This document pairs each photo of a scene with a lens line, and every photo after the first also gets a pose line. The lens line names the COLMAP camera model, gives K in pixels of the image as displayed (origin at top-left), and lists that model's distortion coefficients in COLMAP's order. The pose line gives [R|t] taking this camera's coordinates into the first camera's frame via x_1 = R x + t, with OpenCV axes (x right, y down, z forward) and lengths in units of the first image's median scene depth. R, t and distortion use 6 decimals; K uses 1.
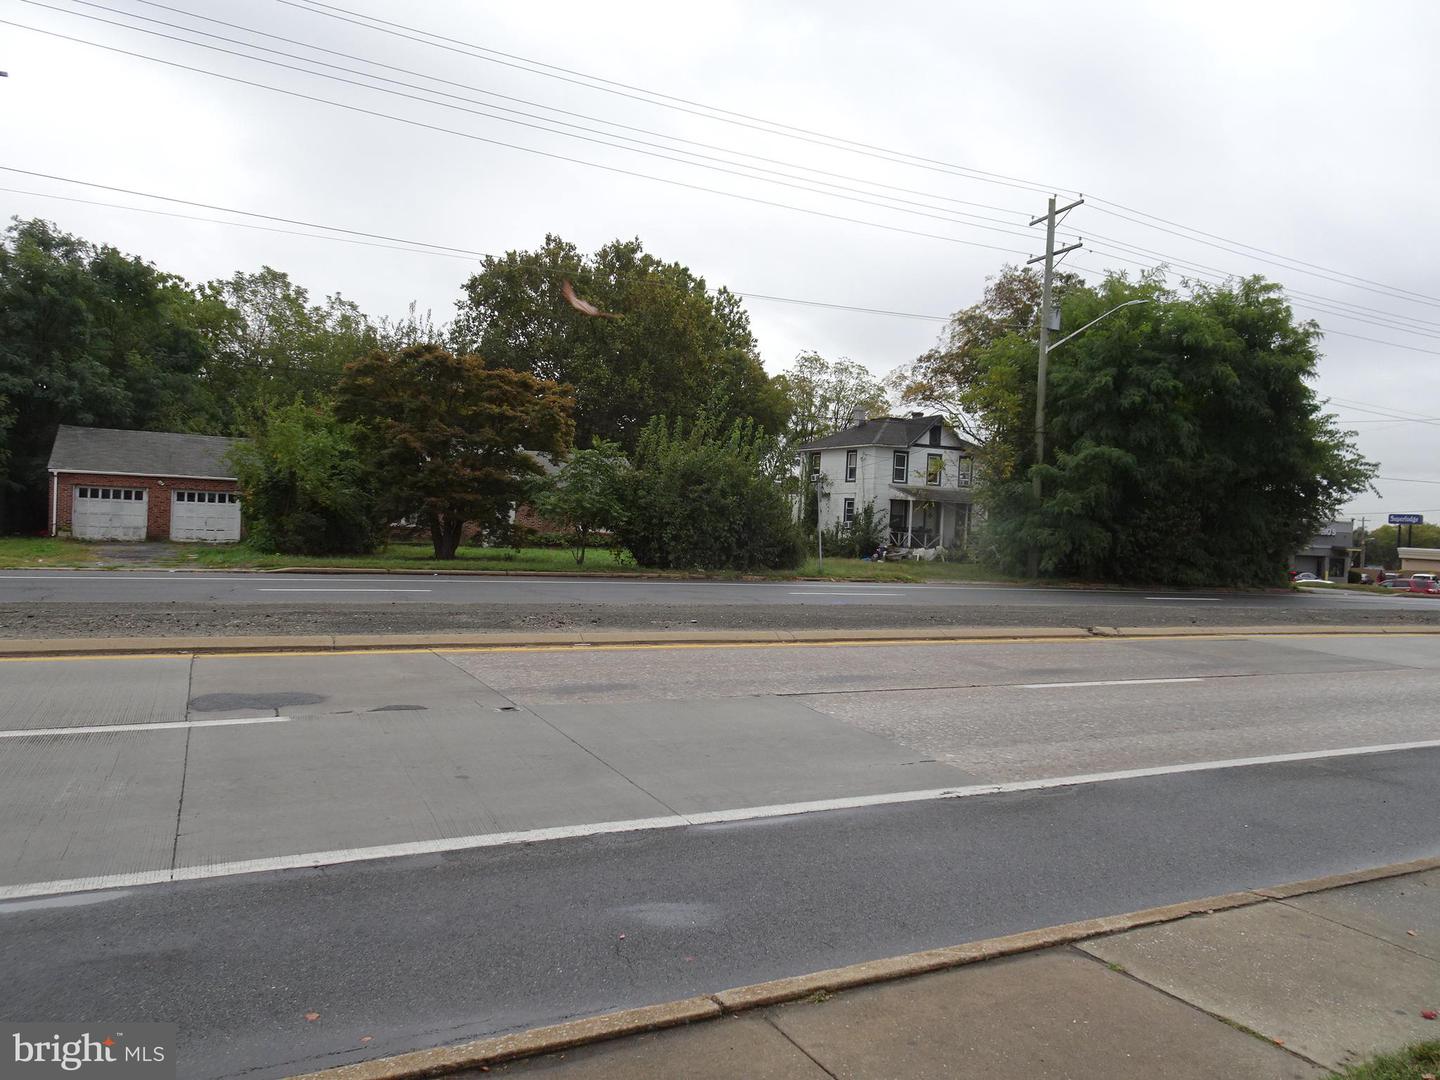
lens RADIAL K [[1019.6, 0, 720.0], [0, 1019.6, 540.0], [0, 0, 1]] dist [0.005664, -0.002852]
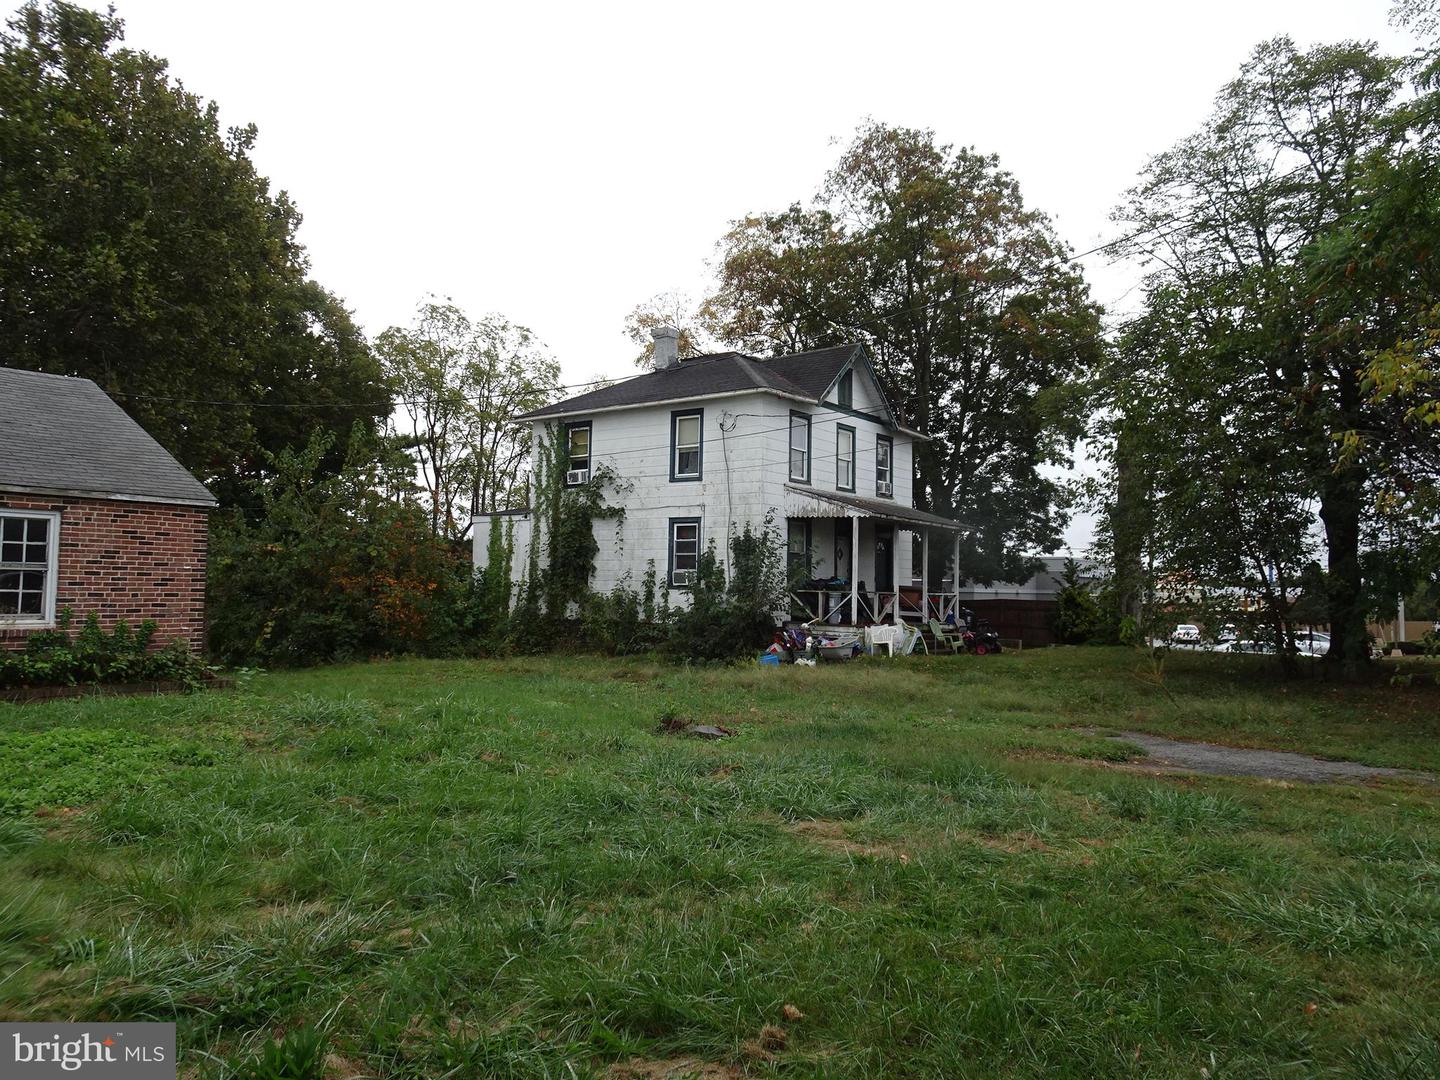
lens RADIAL K [[1019.6, 0, 720.0], [0, 1019.6, 540.0], [0, 0, 1]] dist [0.005664, -0.002852]
pose [[0.894715, -0.008192, 0.446563, -0.055389], [0.030775, 0.998586, -0.043341, -0.011893], [-0.445577, 0.052521, 0.893702, 0.599665]]
